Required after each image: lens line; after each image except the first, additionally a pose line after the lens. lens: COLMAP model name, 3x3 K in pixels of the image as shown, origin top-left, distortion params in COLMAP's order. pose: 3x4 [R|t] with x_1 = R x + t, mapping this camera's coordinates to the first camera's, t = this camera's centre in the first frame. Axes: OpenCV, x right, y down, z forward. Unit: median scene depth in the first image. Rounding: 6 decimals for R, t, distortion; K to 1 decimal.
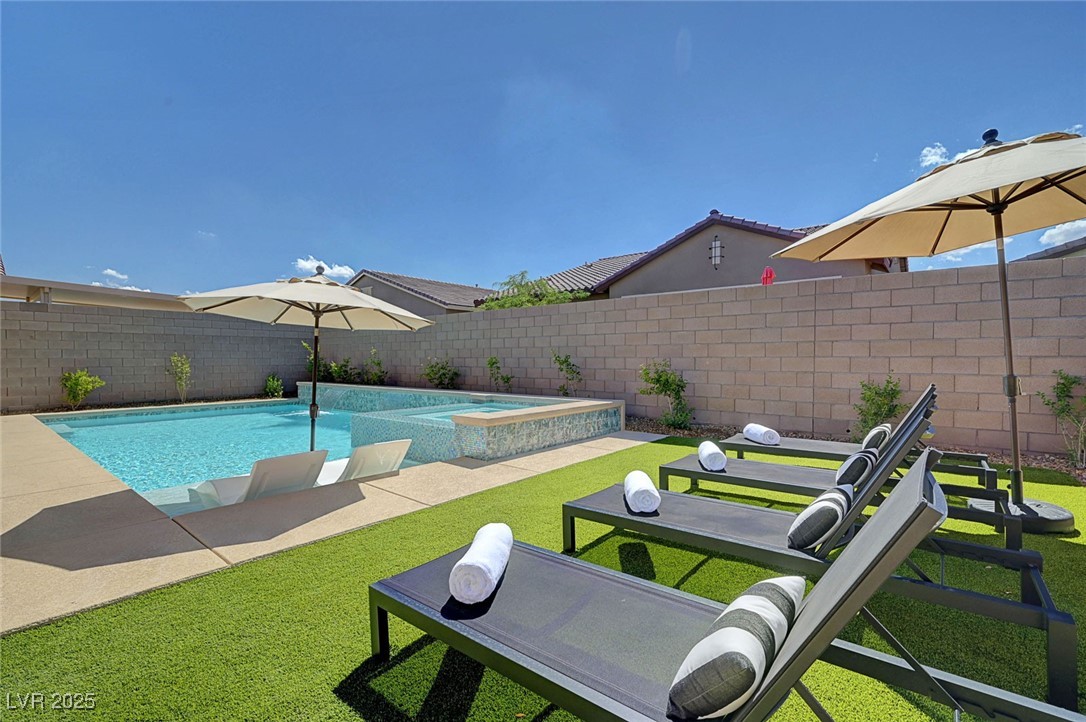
lens RADIAL K [[478.3, 0, 545.3], [0, 478.3, 364.2], [0, 0, 1]] dist [-0.000423, -0.000003]
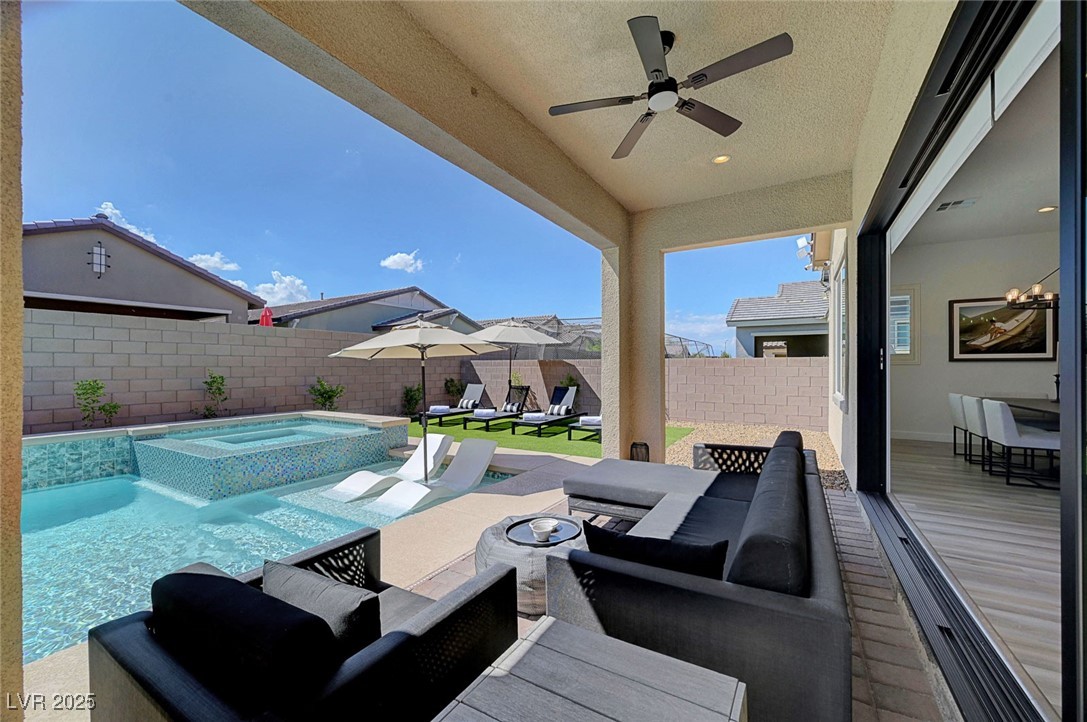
lens RADIAL K [[431.7, 0, 539.6], [0, 431.7, 364.0], [0, 0, 1]] dist [-0.002722, 0.000011]
pose [[-0.139462, 0.007940, 0.990196, -0.823205], [0.012836, 0.999898, -0.006210, -0.026092], [-0.990144, 0.011844, -0.139550, 0.403931]]
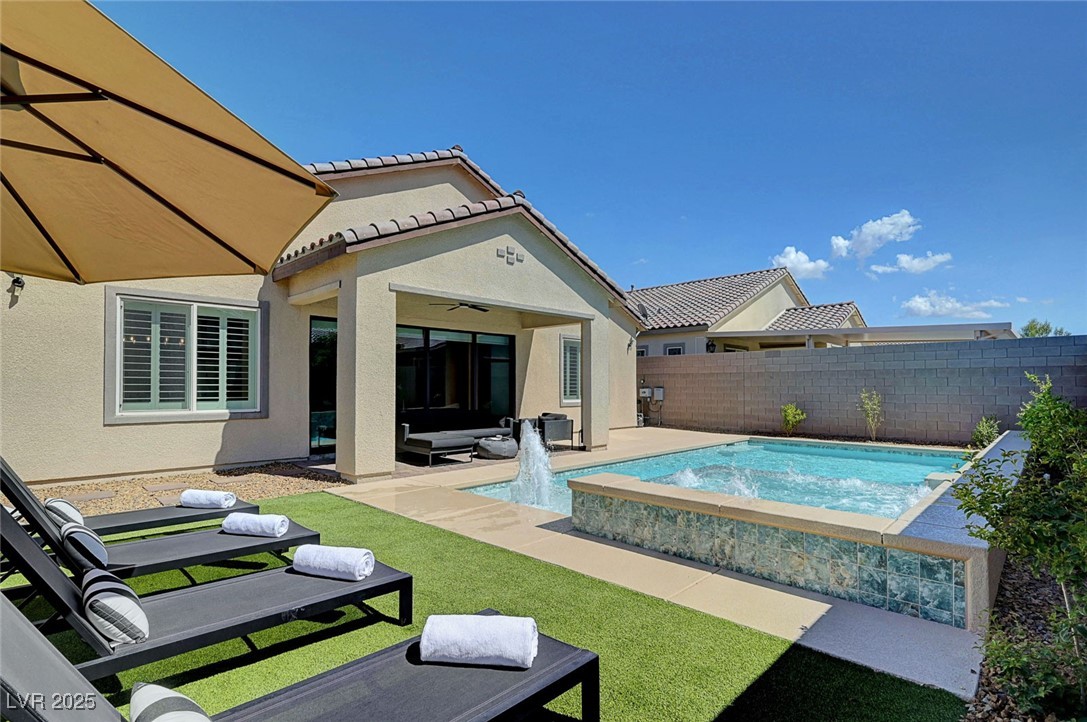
lens RADIAL K [[527.5, 0, 544.8], [0, 527.5, 376.5], [0, 0, 1]] dist [-0.001080, -0.000214]
pose [[-0.088754, -0.018599, -0.995880, 0.433632], [-0.011382, 0.999779, -0.017658, -0.028404], [0.995989, 0.009768, -0.088946, 0.542355]]
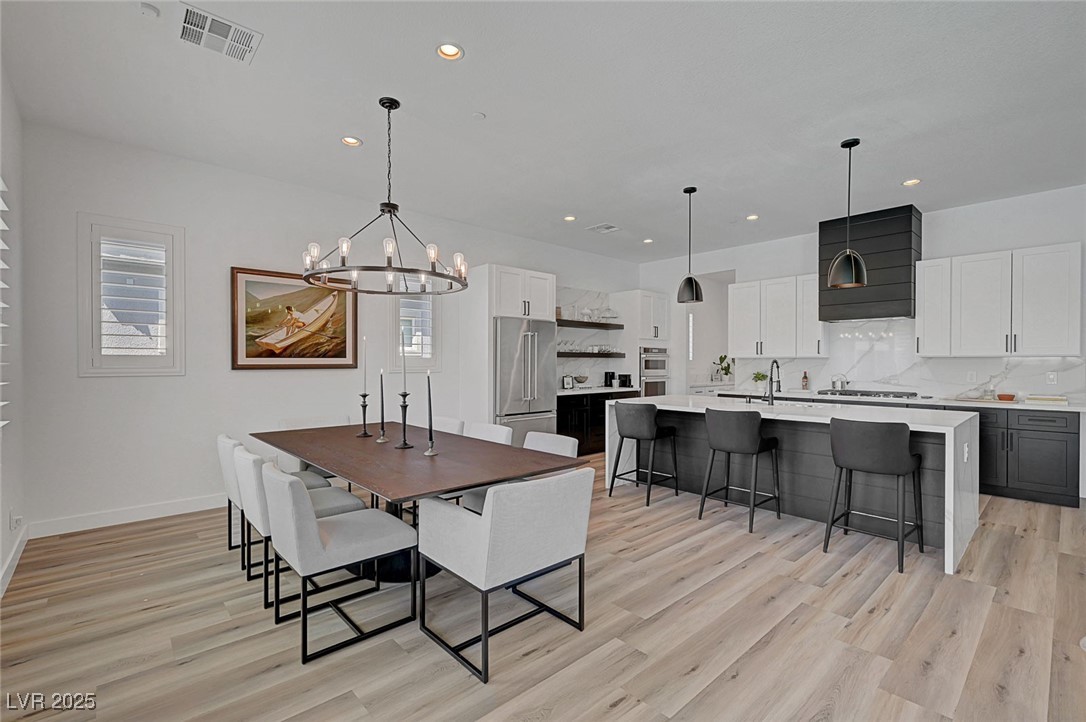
lens RADIAL K [[478.3, 0, 545.3], [0, 478.3, 364.2], [0, 0, 1]] dist [-0.000423, -0.000003]
pose [[-0.988747, -0.000546, 0.149595, -0.599732], [0.001836, 0.999874, 0.015783, -0.037550], [-0.149585, 0.015880, -0.988621, 0.069733]]
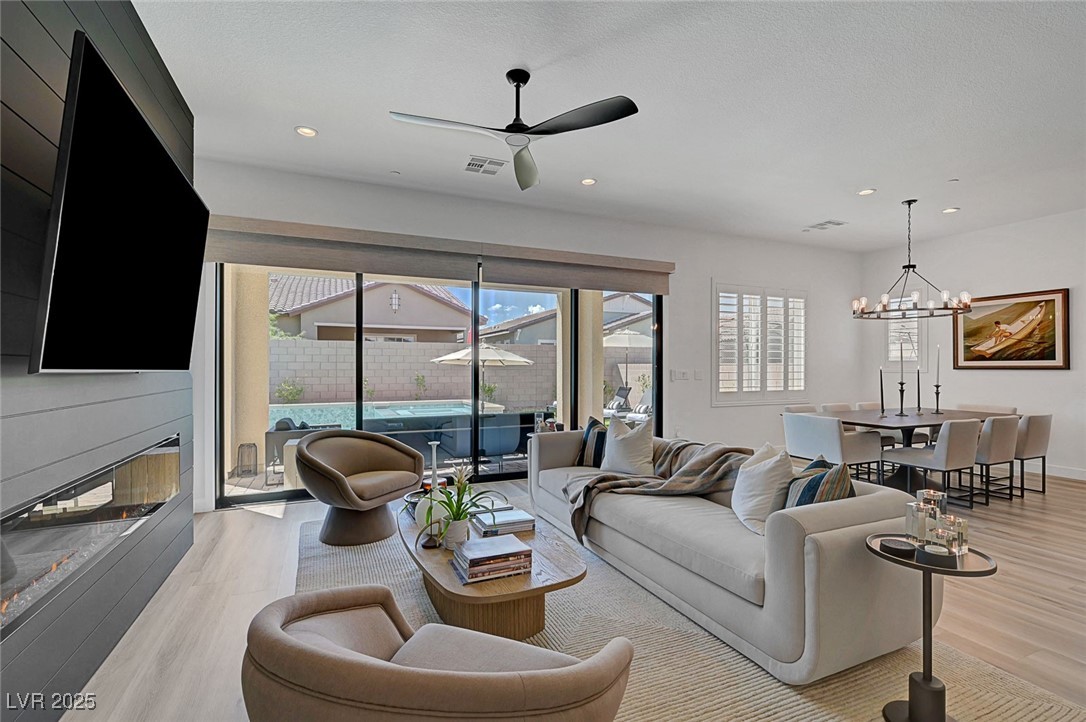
lens RADIAL K [[493.9, 0, 539.1], [0, 493.9, 365.3], [0, 0, 1]] dist [-0.001755, -0.000692]
pose [[0.465093, 0.003686, 0.885254, -1.118318], [0.008463, 0.999927, -0.008610, -0.030502], [-0.885221, 0.011497, 0.465028, -0.133115]]
